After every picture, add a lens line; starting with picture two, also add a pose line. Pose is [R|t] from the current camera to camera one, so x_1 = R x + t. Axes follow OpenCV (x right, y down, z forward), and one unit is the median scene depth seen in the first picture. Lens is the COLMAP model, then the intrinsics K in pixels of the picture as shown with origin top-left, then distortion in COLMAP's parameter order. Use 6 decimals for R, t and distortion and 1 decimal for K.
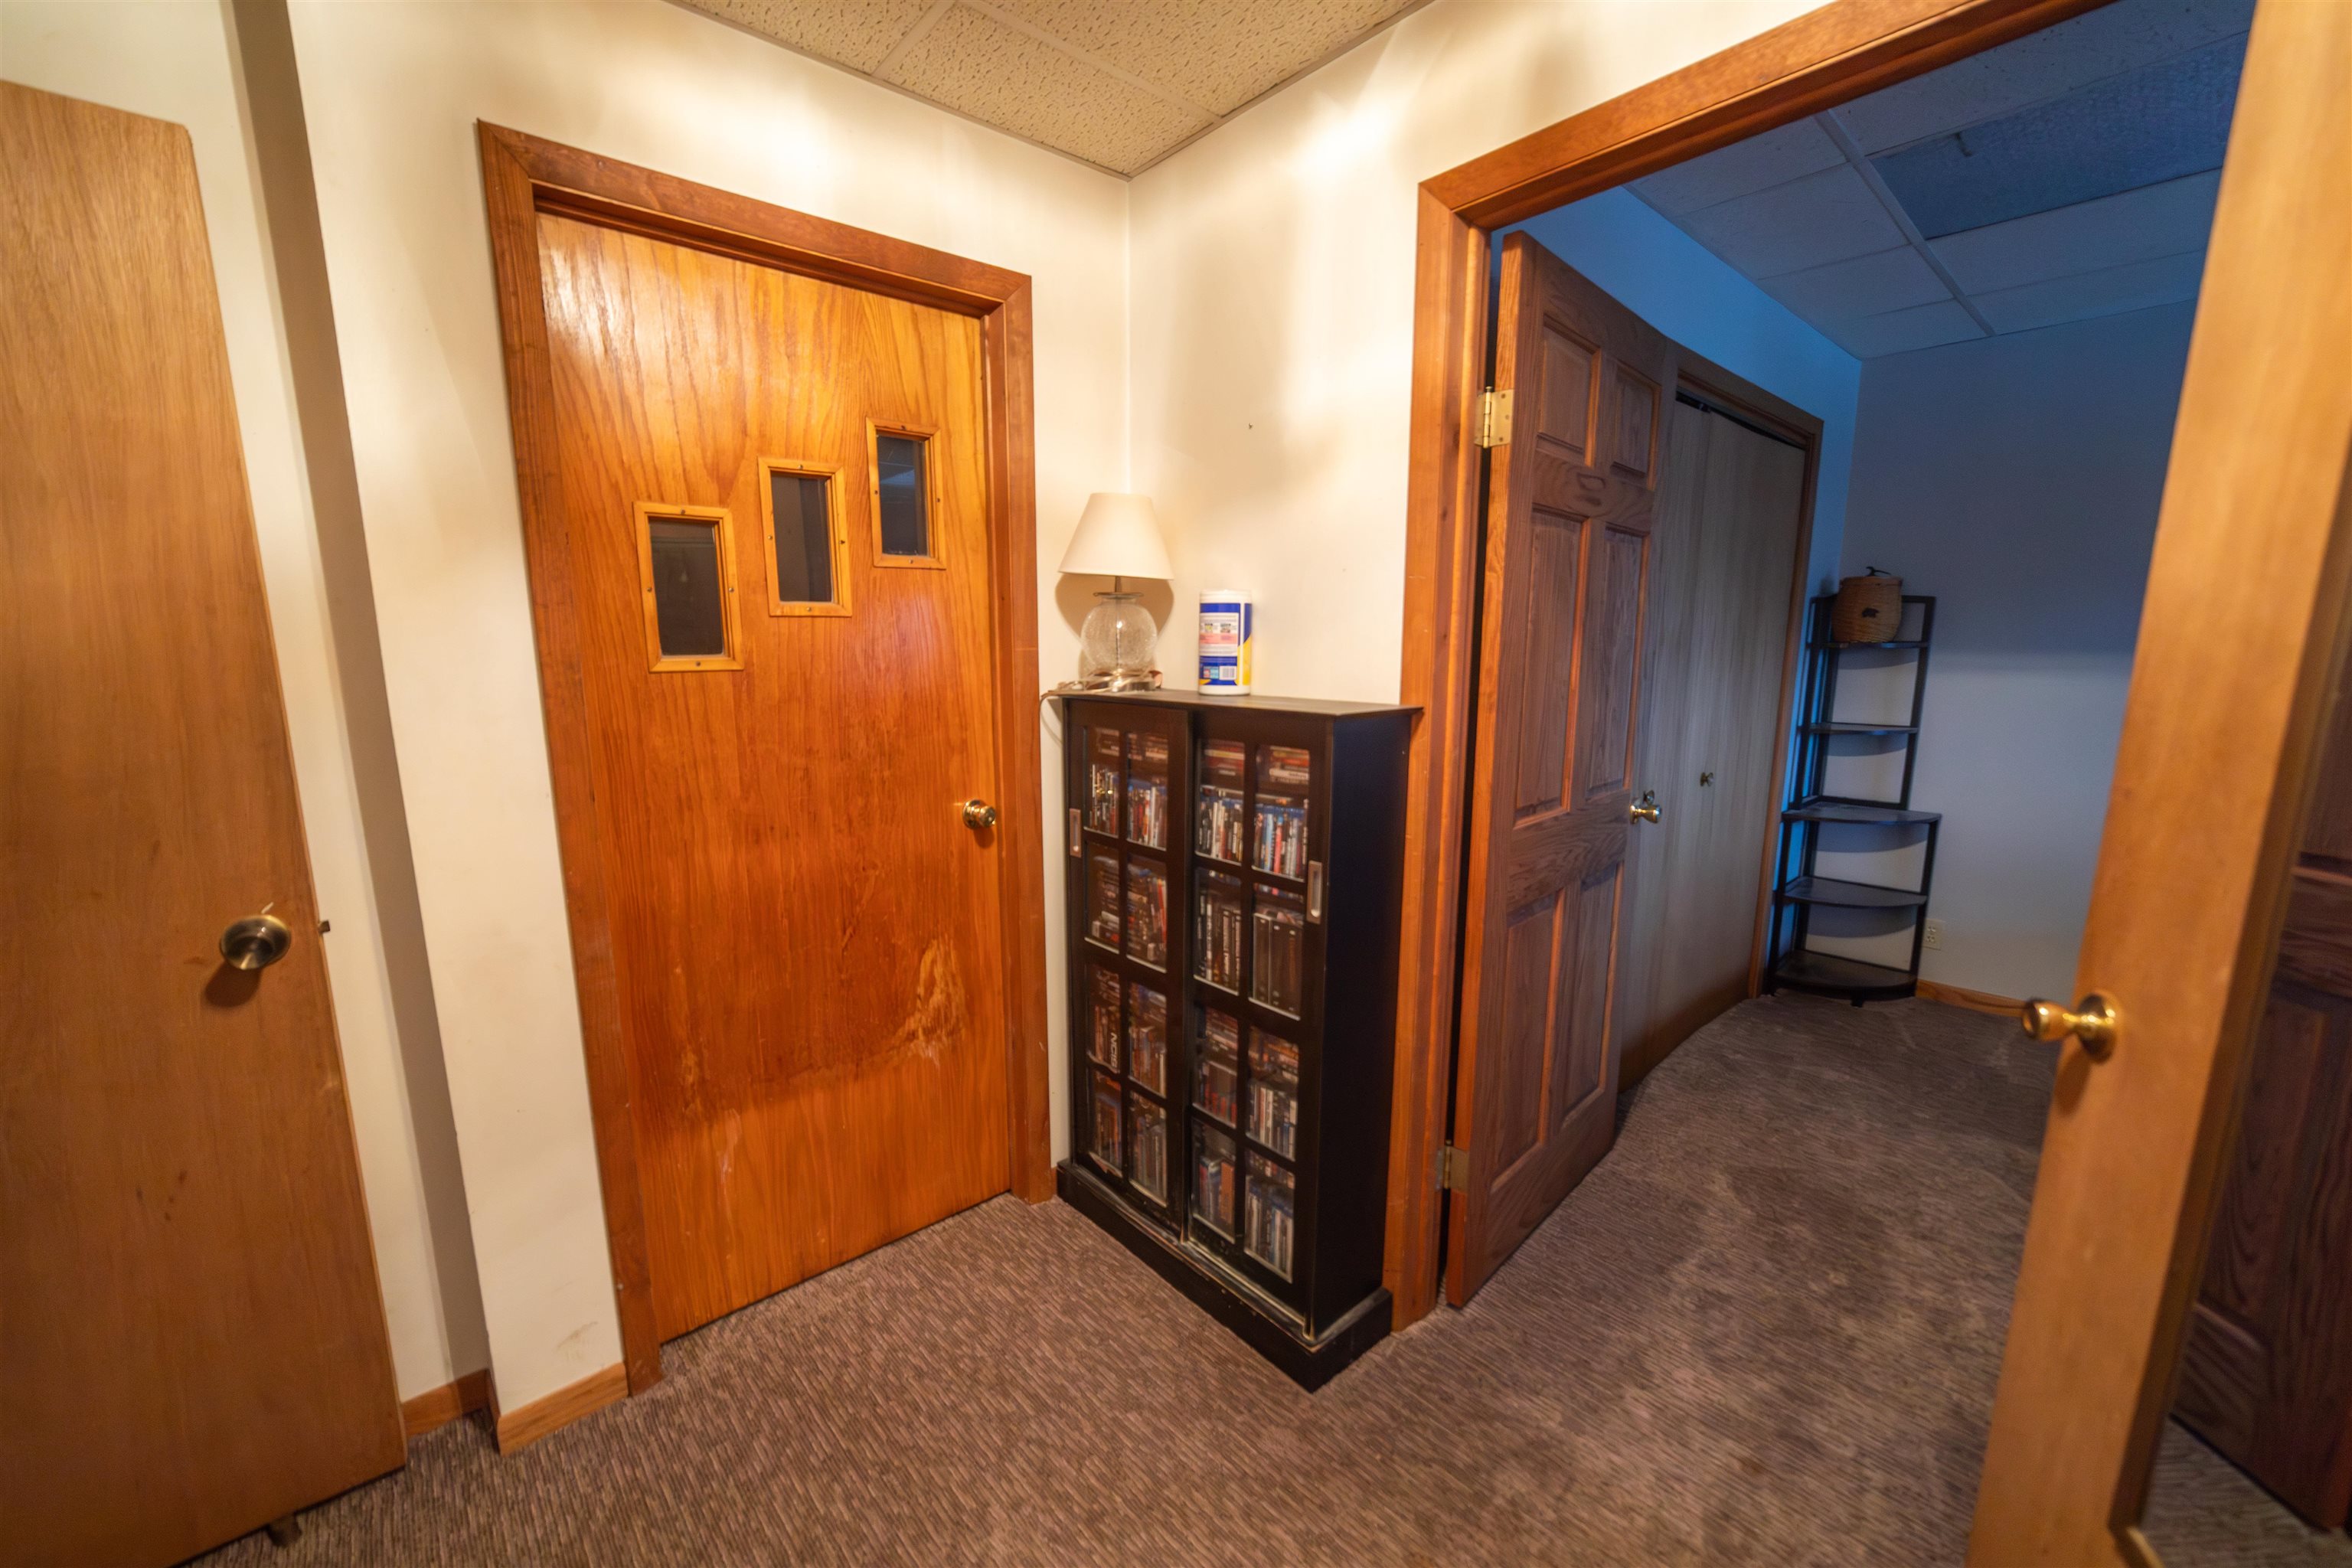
lens RADIAL K [[912.8, 0, 1196.0], [0, 912.8, 769.4], [0, 0, 1]] dist [-0.021795, 0.007608]
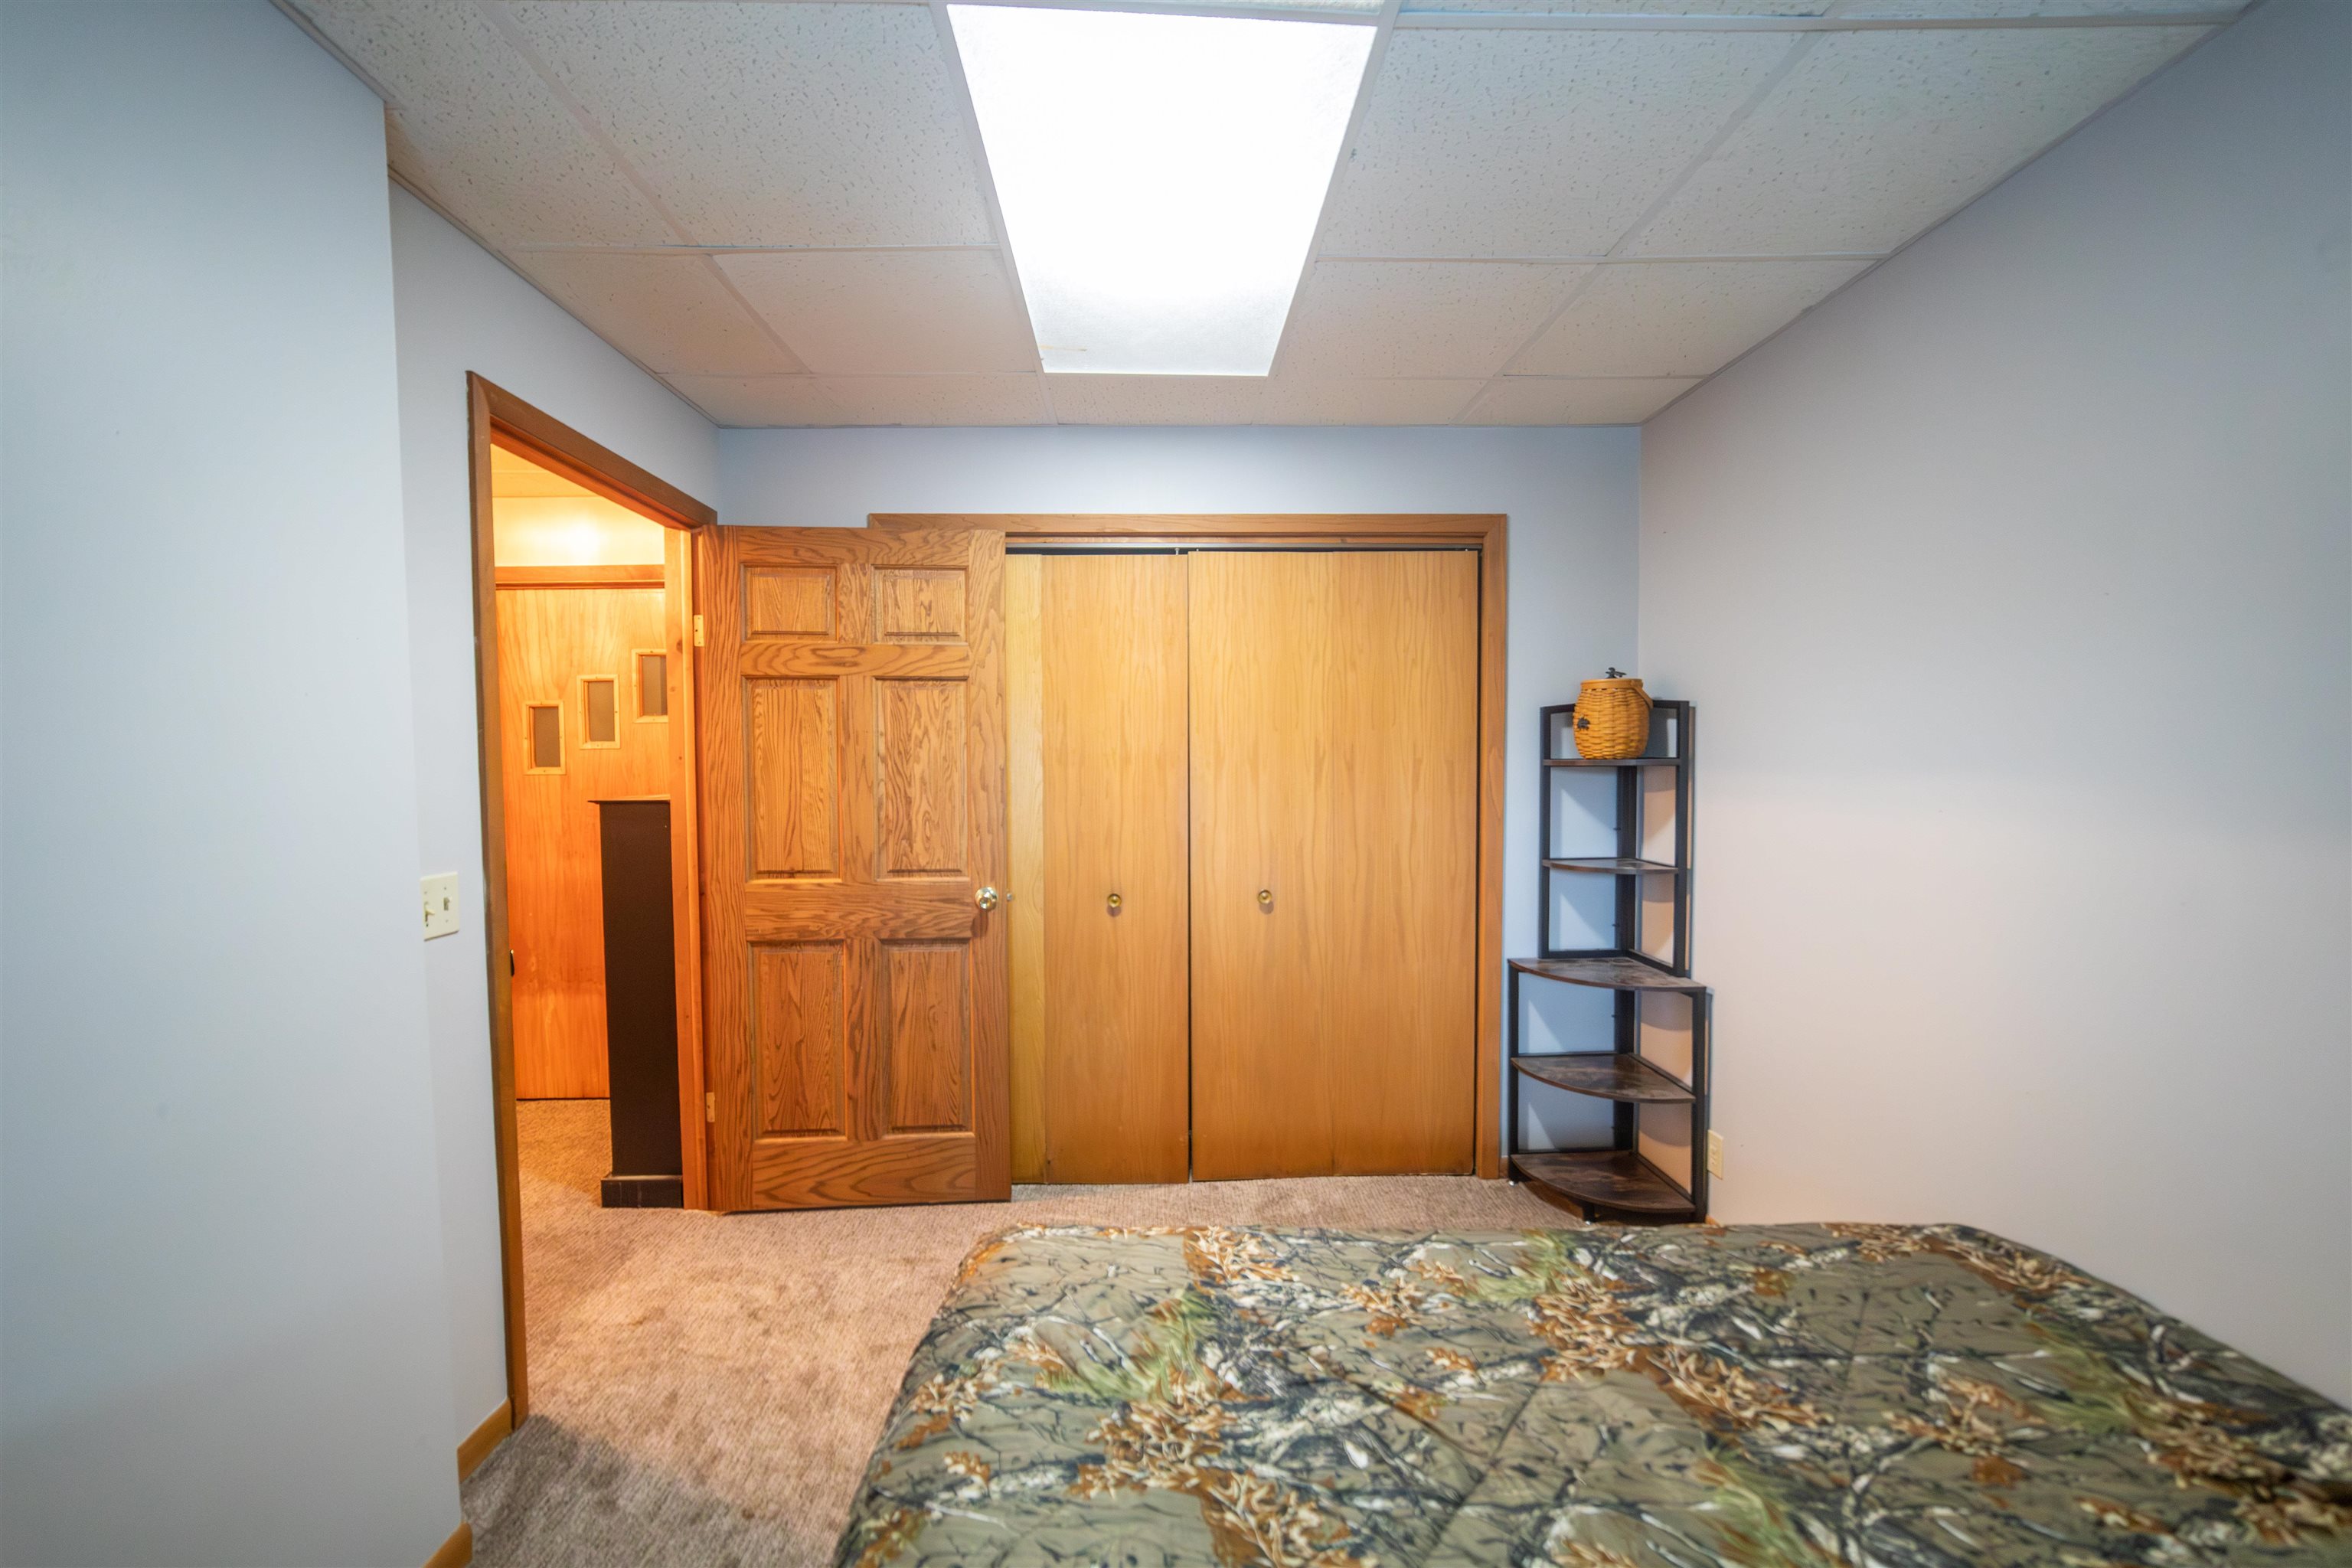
lens RADIAL K [[912.8, 0, 1196.0], [0, 912.8, 769.4], [0, 0, 1]] dist [-0.021795, 0.007608]
pose [[0.793851, 0.000181, -0.608113, 1.933749], [-0.088550, 0.989376, -0.115302, -0.007414], [0.601631, 0.145381, 0.785433, 0.221357]]
